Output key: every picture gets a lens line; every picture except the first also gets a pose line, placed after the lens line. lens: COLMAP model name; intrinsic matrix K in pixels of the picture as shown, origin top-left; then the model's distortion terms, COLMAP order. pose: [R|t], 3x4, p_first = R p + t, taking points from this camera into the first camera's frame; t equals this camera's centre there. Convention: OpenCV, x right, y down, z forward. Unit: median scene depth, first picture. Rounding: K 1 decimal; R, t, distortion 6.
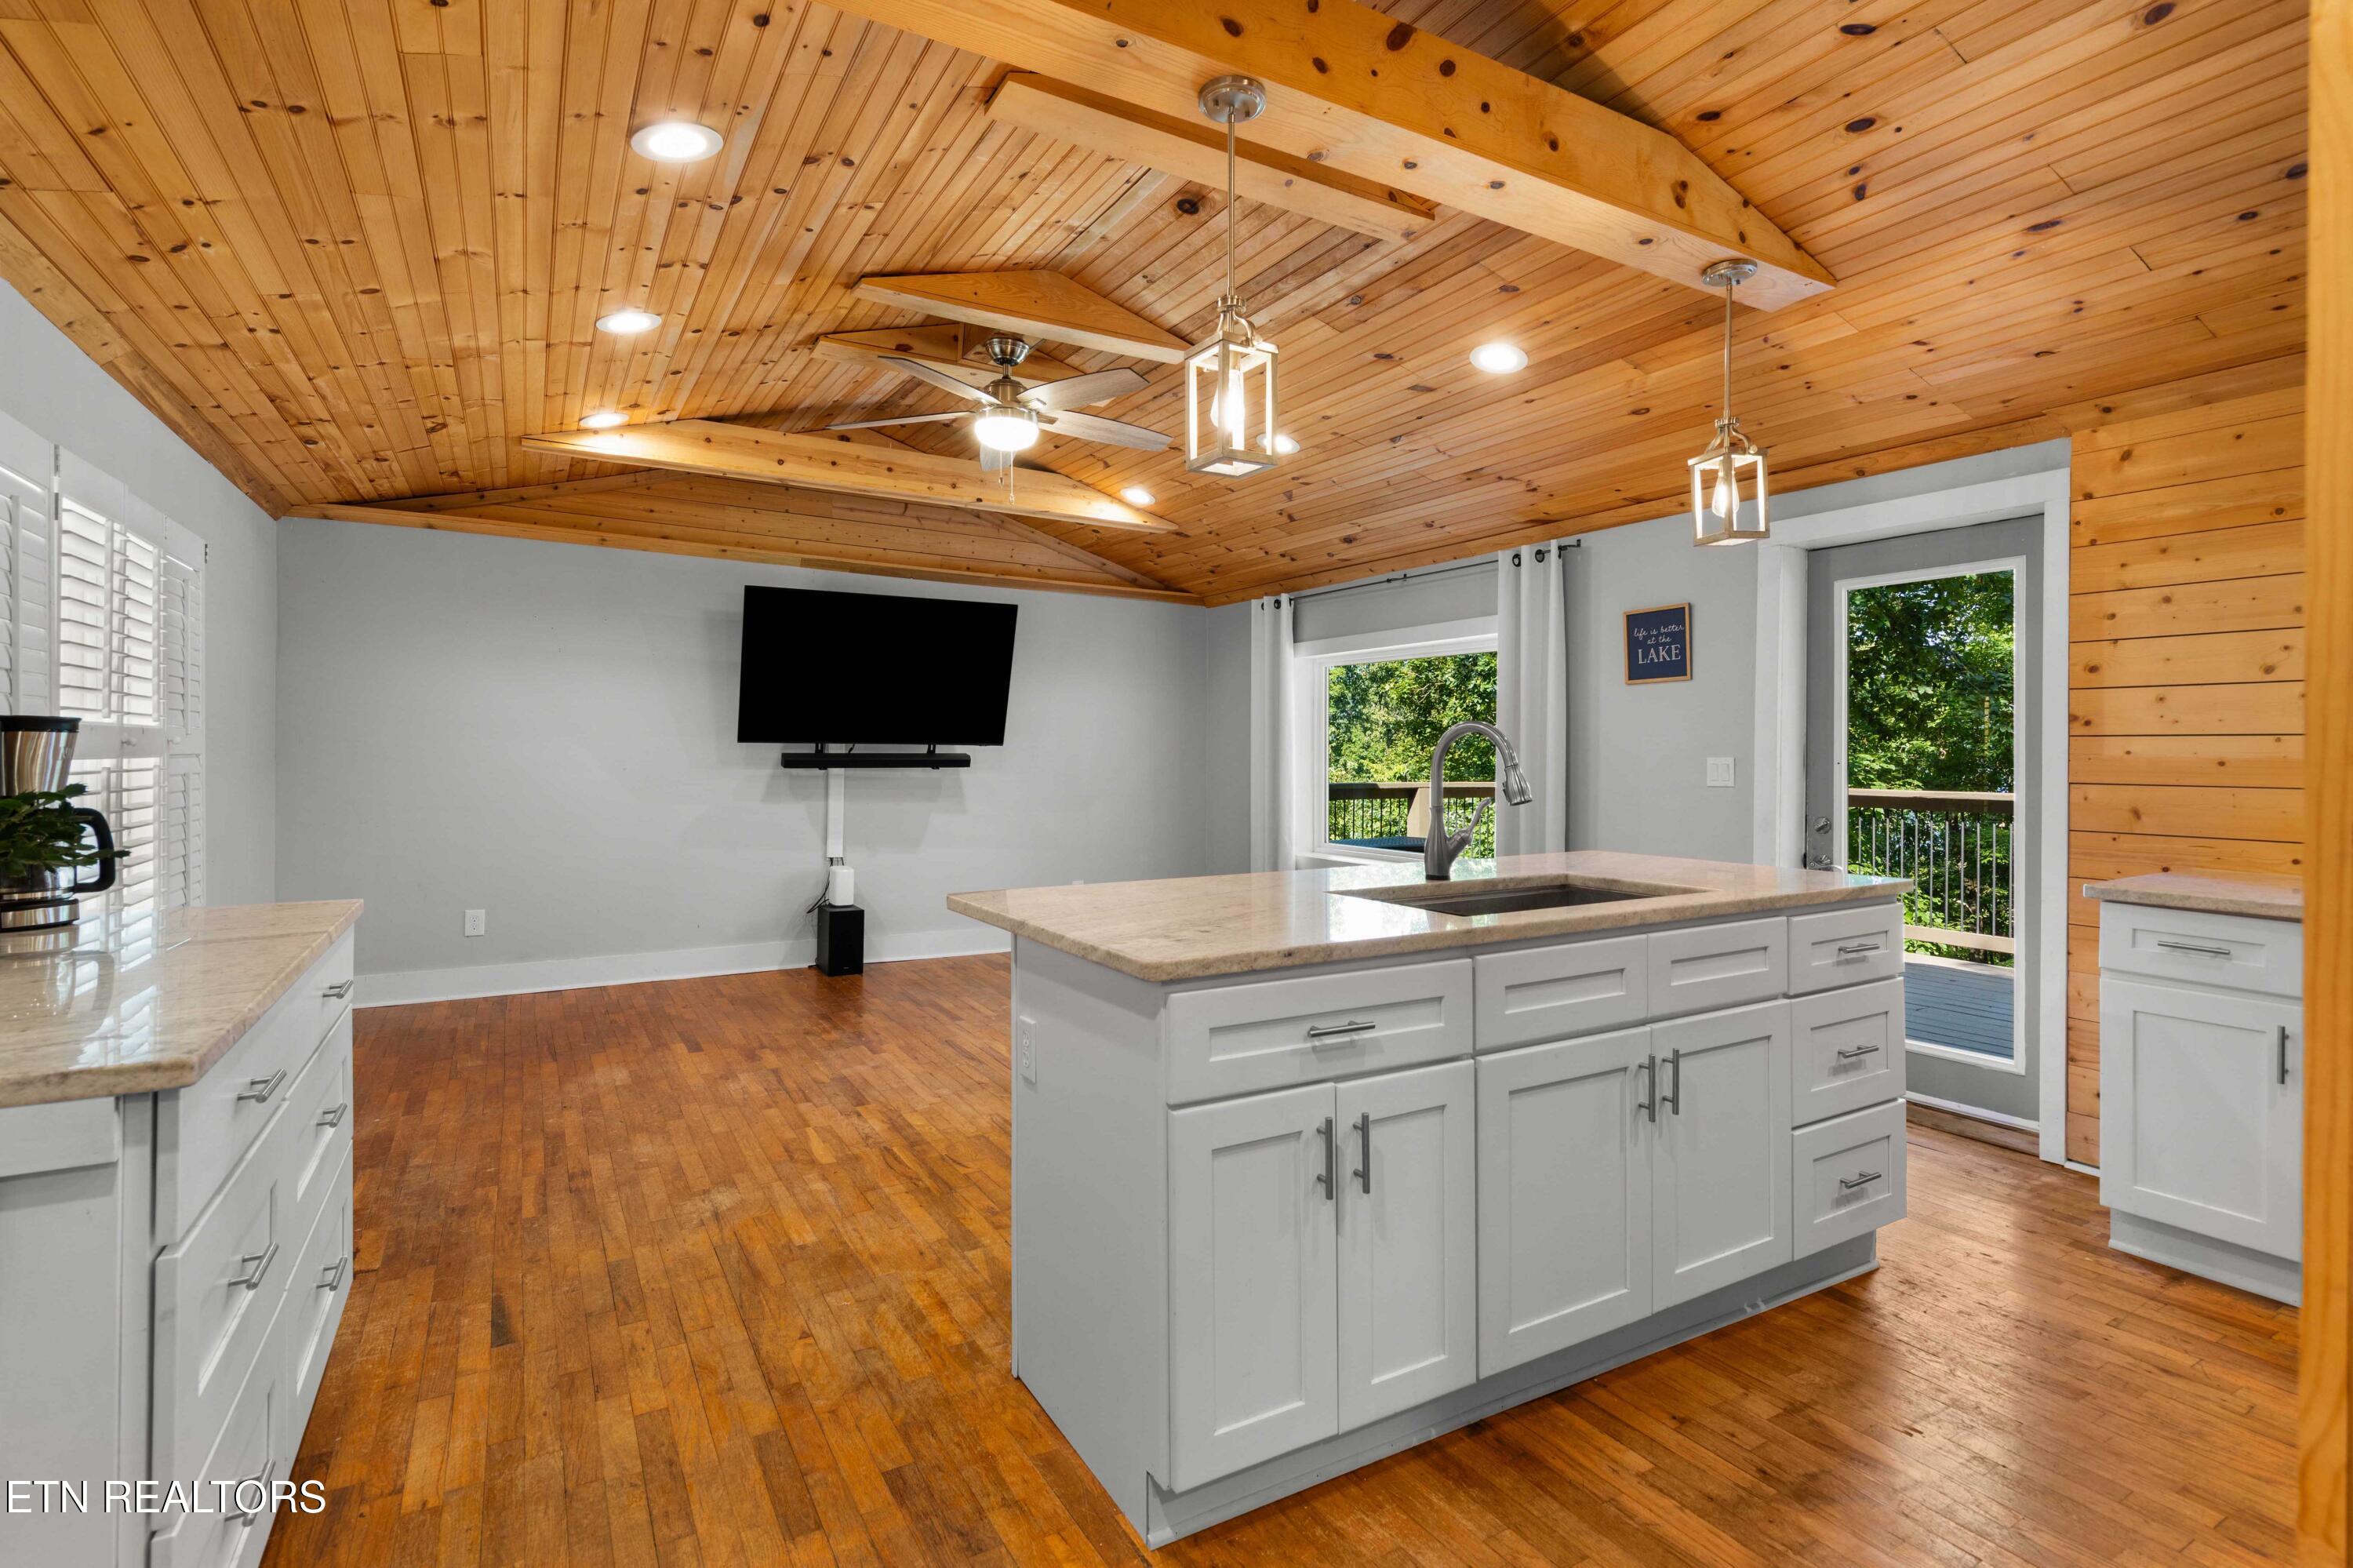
lens RADIAL K [[1136.6, 0, 1188.7], [0, 1136.6, 746.7], [0, 0, 1]] dist [0.011211, -0.000591]
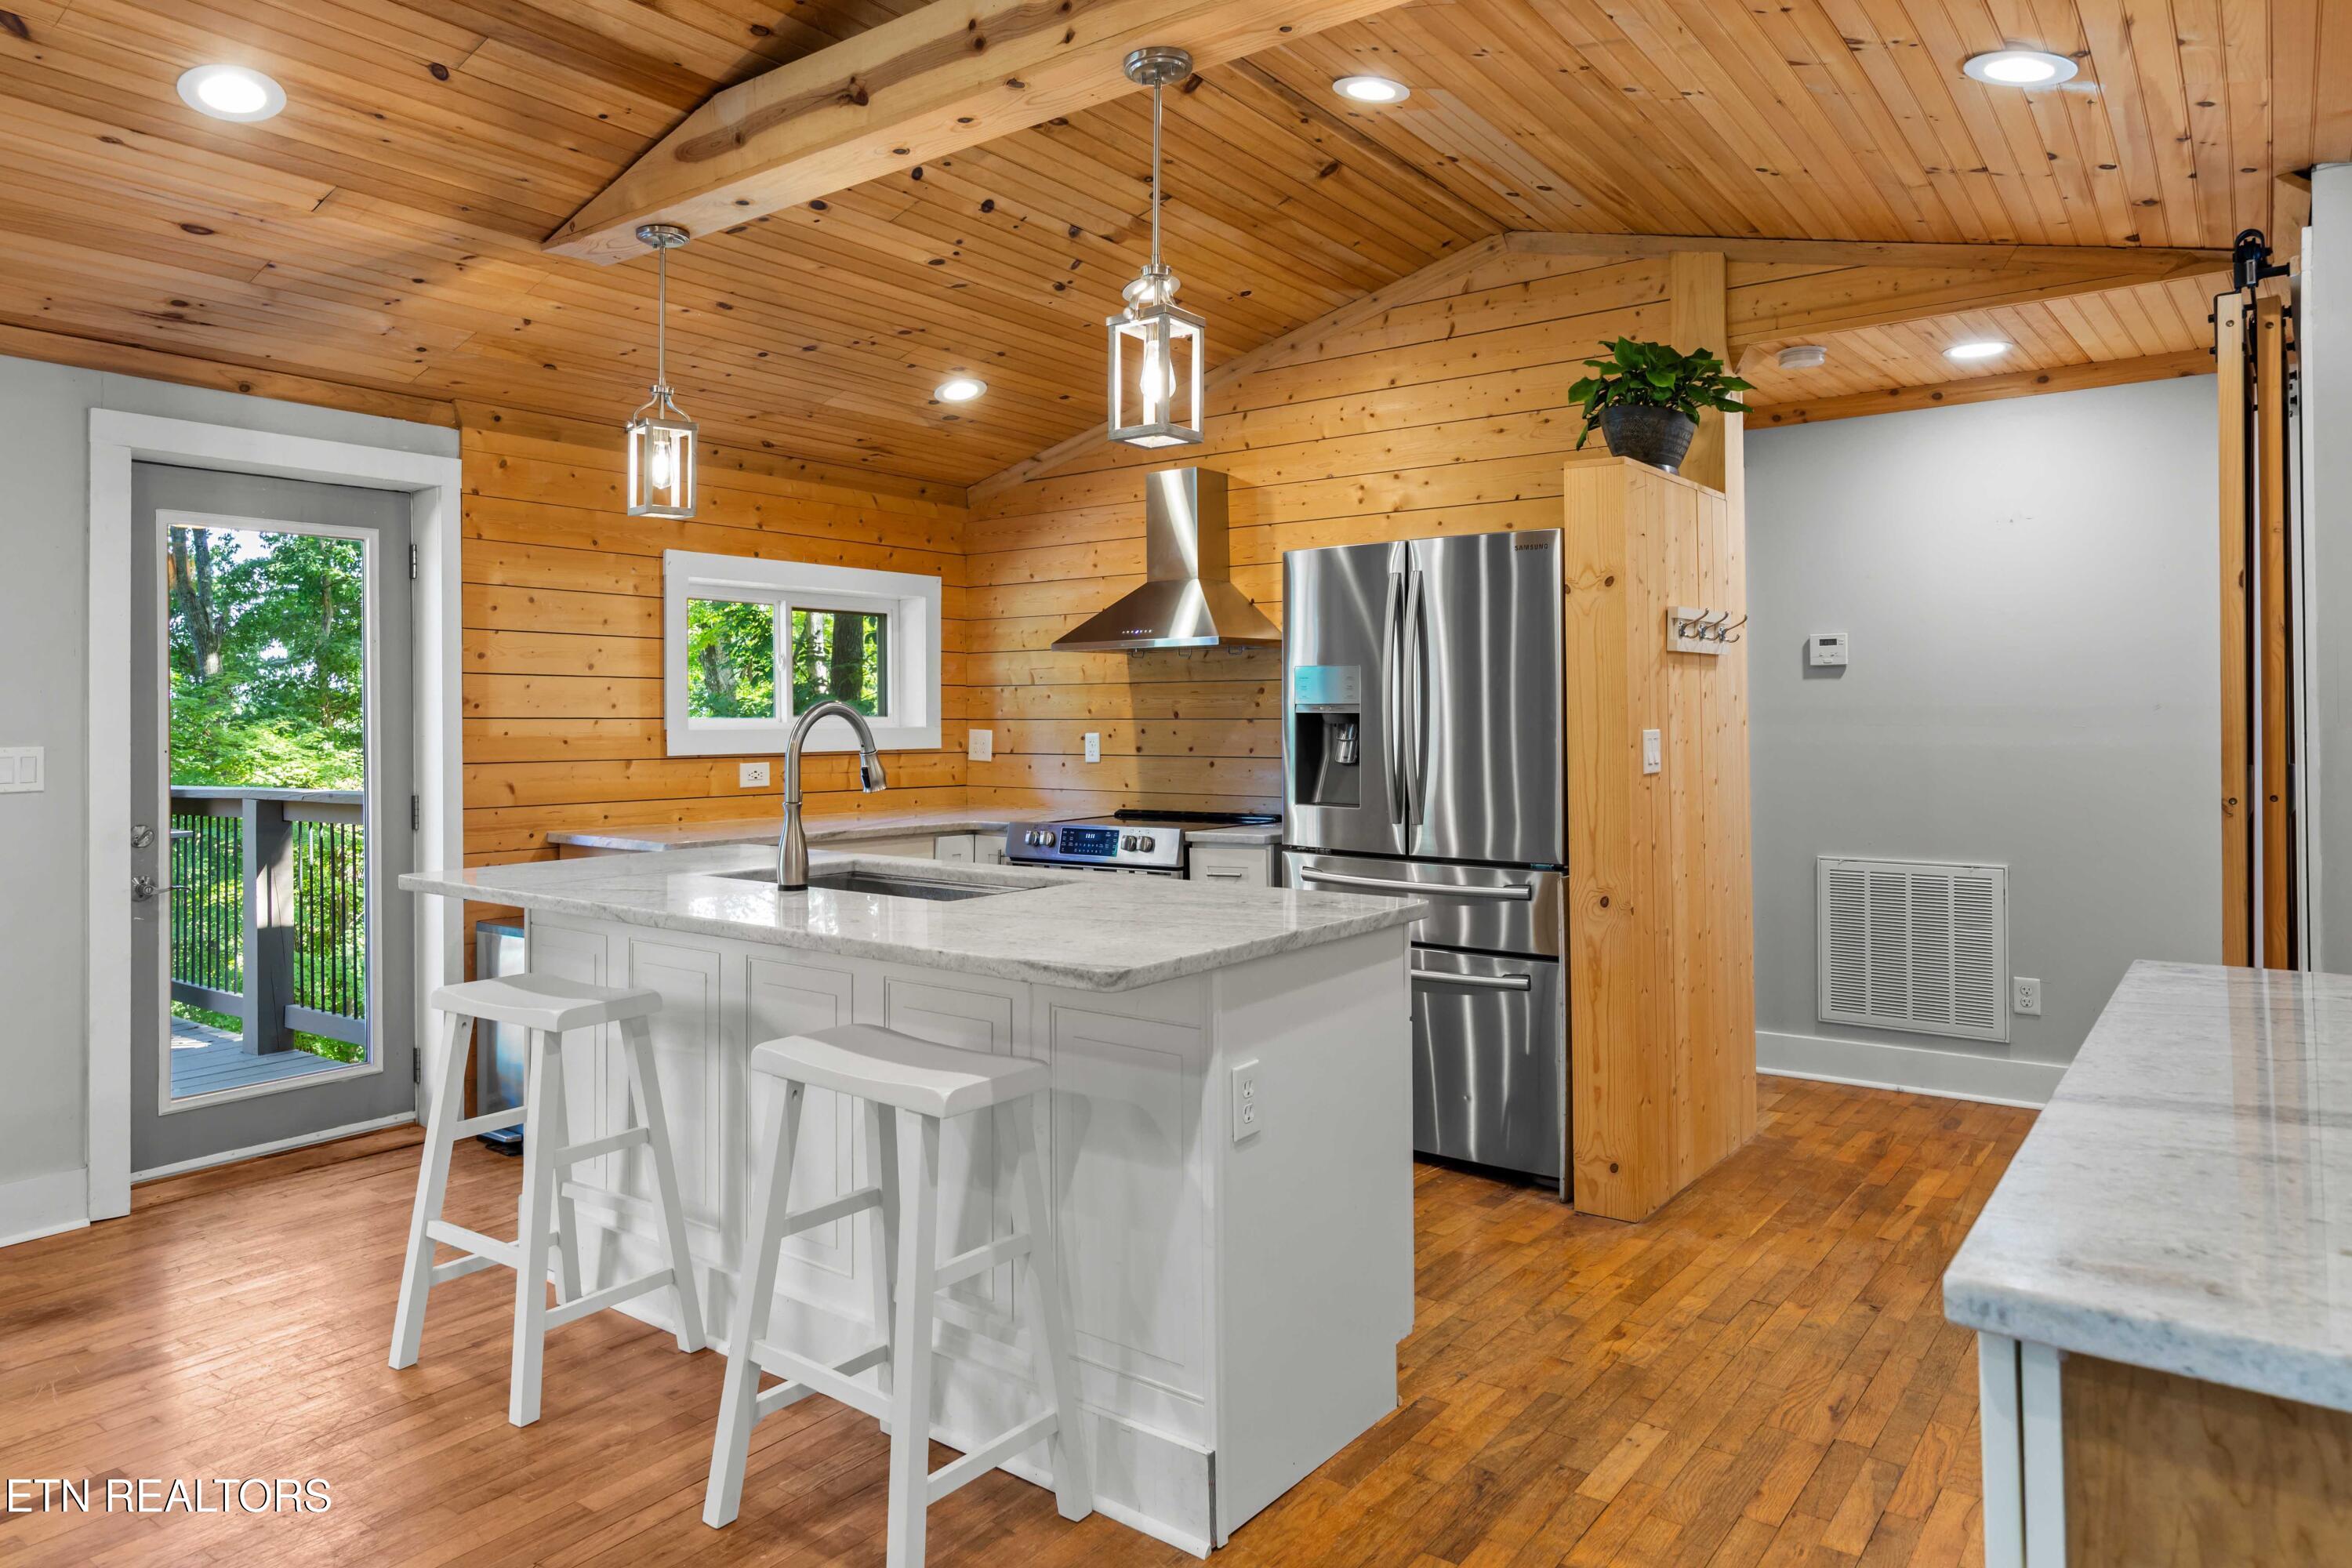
lens RADIAL K [[1464.5, 0, 1127.7], [0, 1464.5, 694.2], [0, 0, 1]] dist [0.000905, 0.002560]
pose [[-0.365114, 0.019934, 0.930749, -0.731425], [0.001823, 0.999784, -0.020698, -0.002460], [-0.930961, -0.005860, -0.365072, 0.979852]]
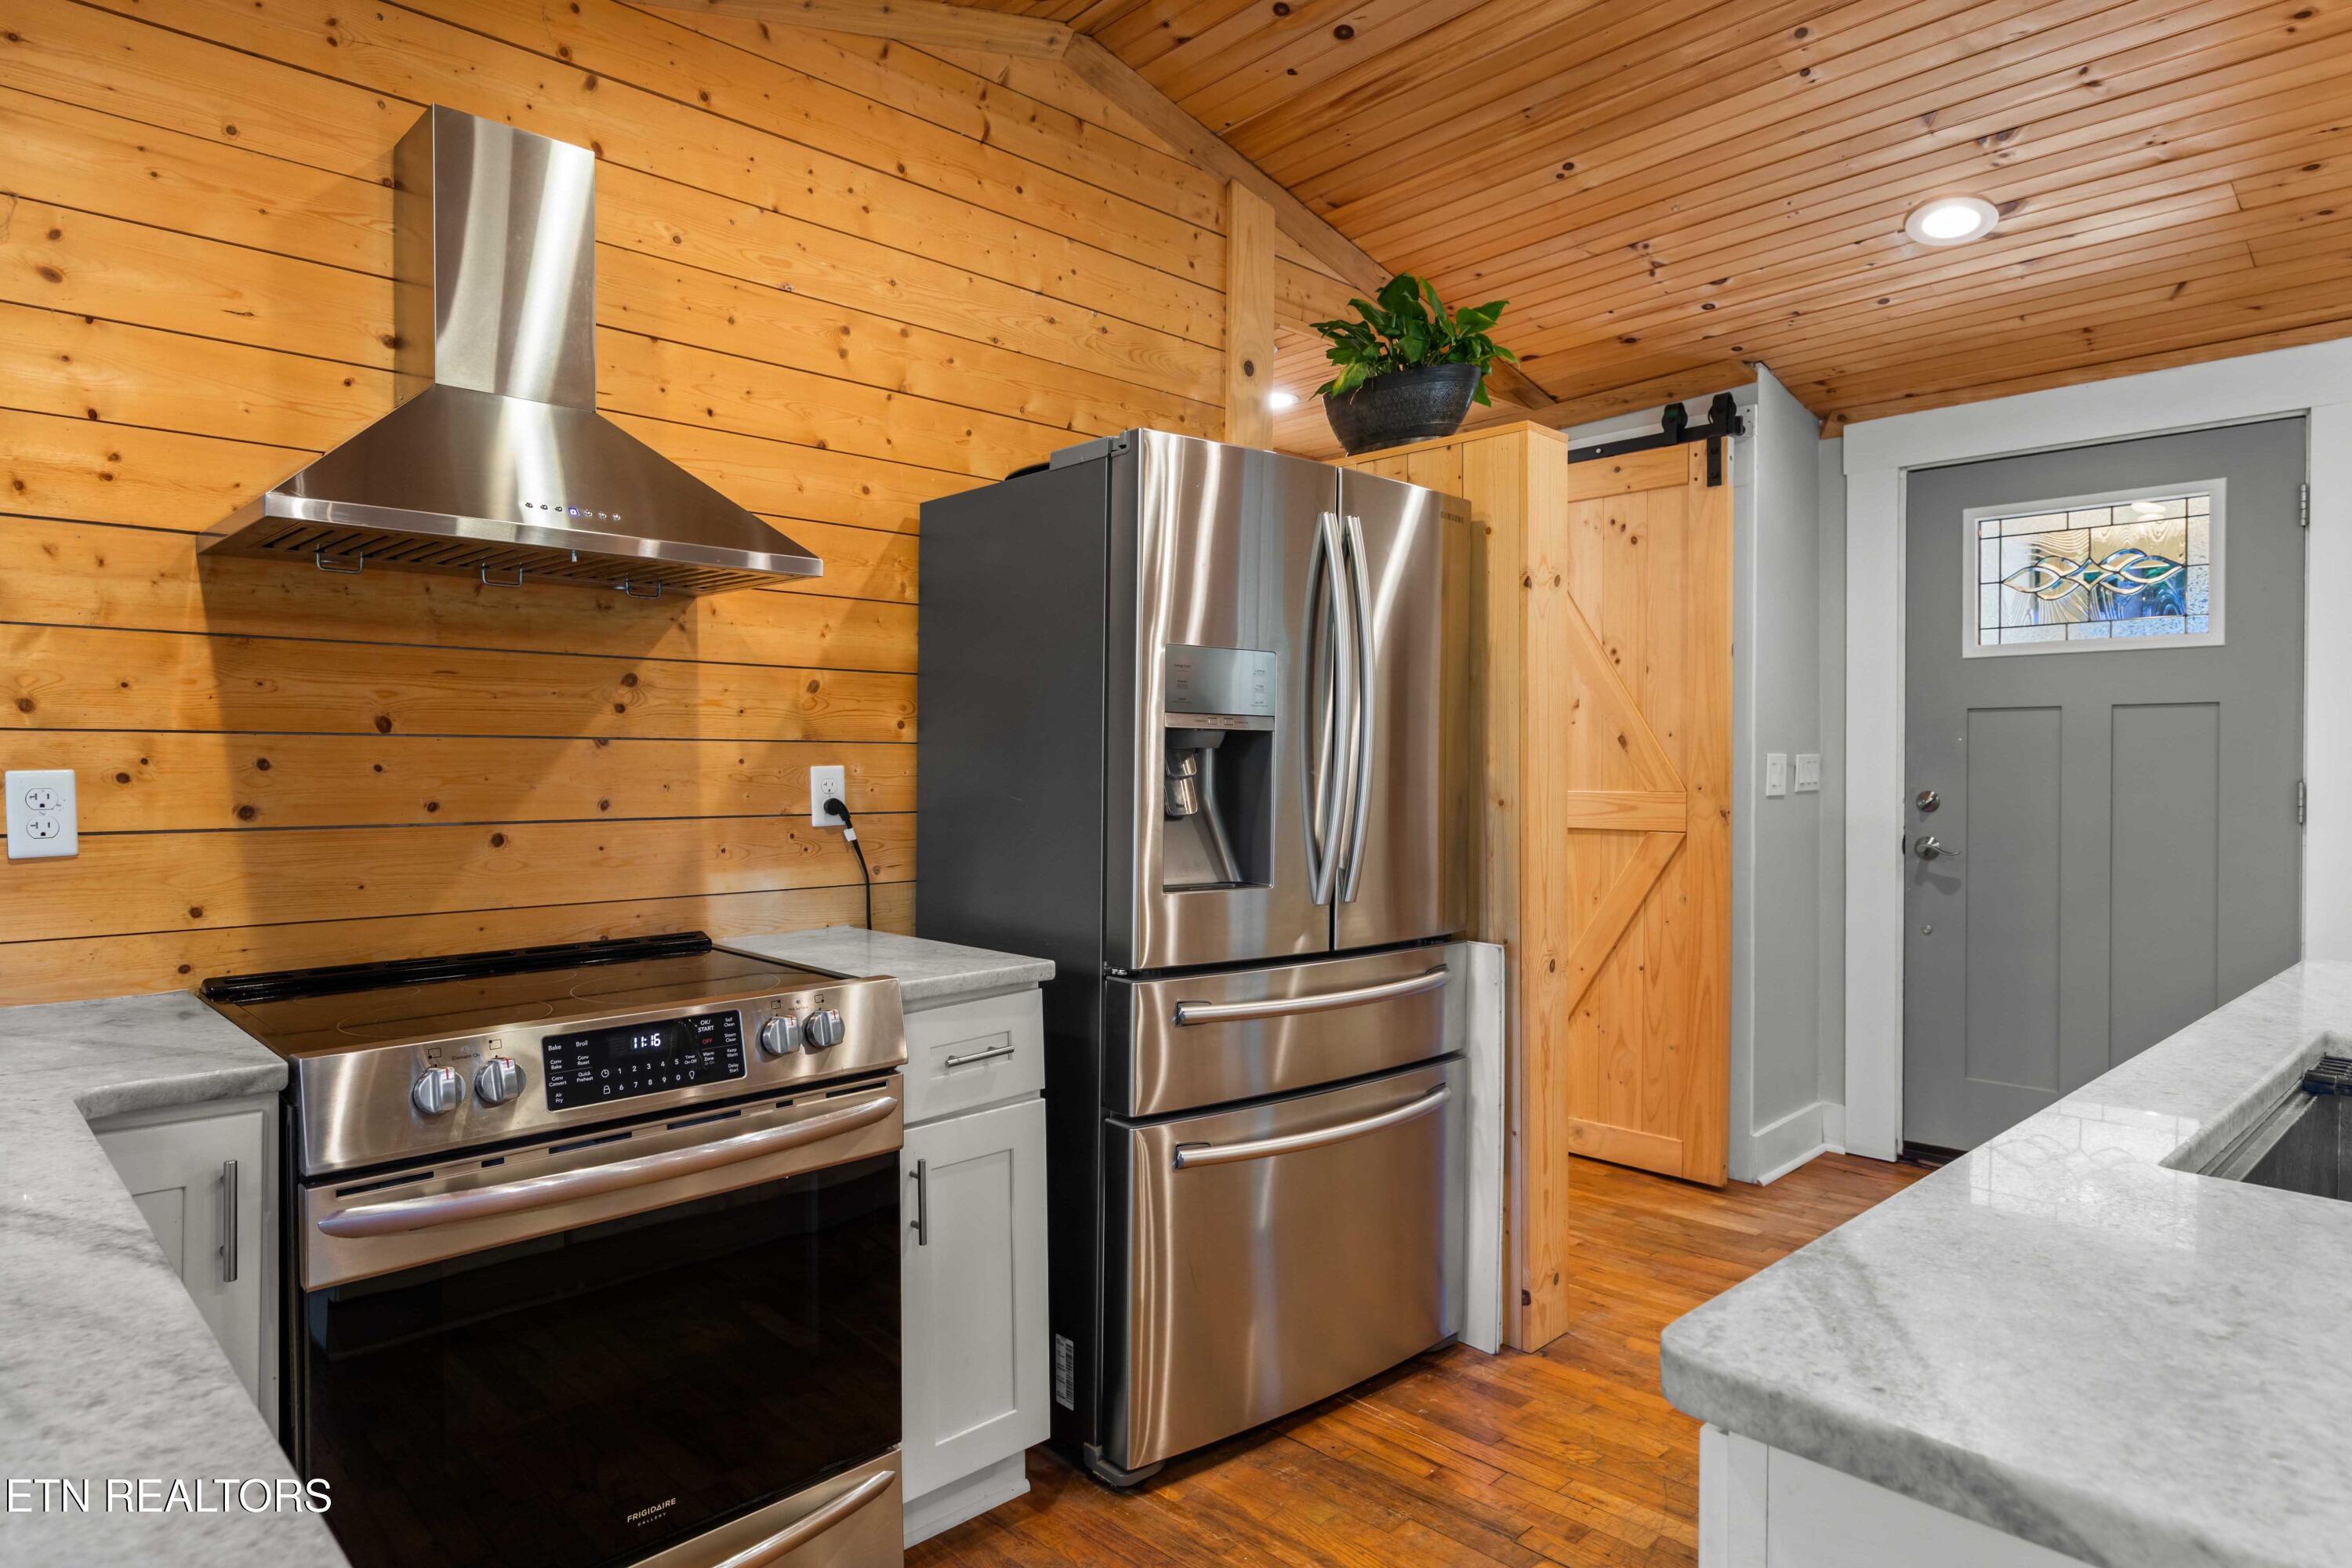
lens RADIAL K [[1362.2, 0, 1153.7], [0, 1362.2, 781.4], [0, 0, 1]] dist [0.005462, 0.001876]
pose [[-0.975053, 0.003601, -0.221944, 0.651697], [0.001055, 0.999932, 0.011589, 0.006412], [0.221971, 0.011066, -0.974990, 1.018809]]
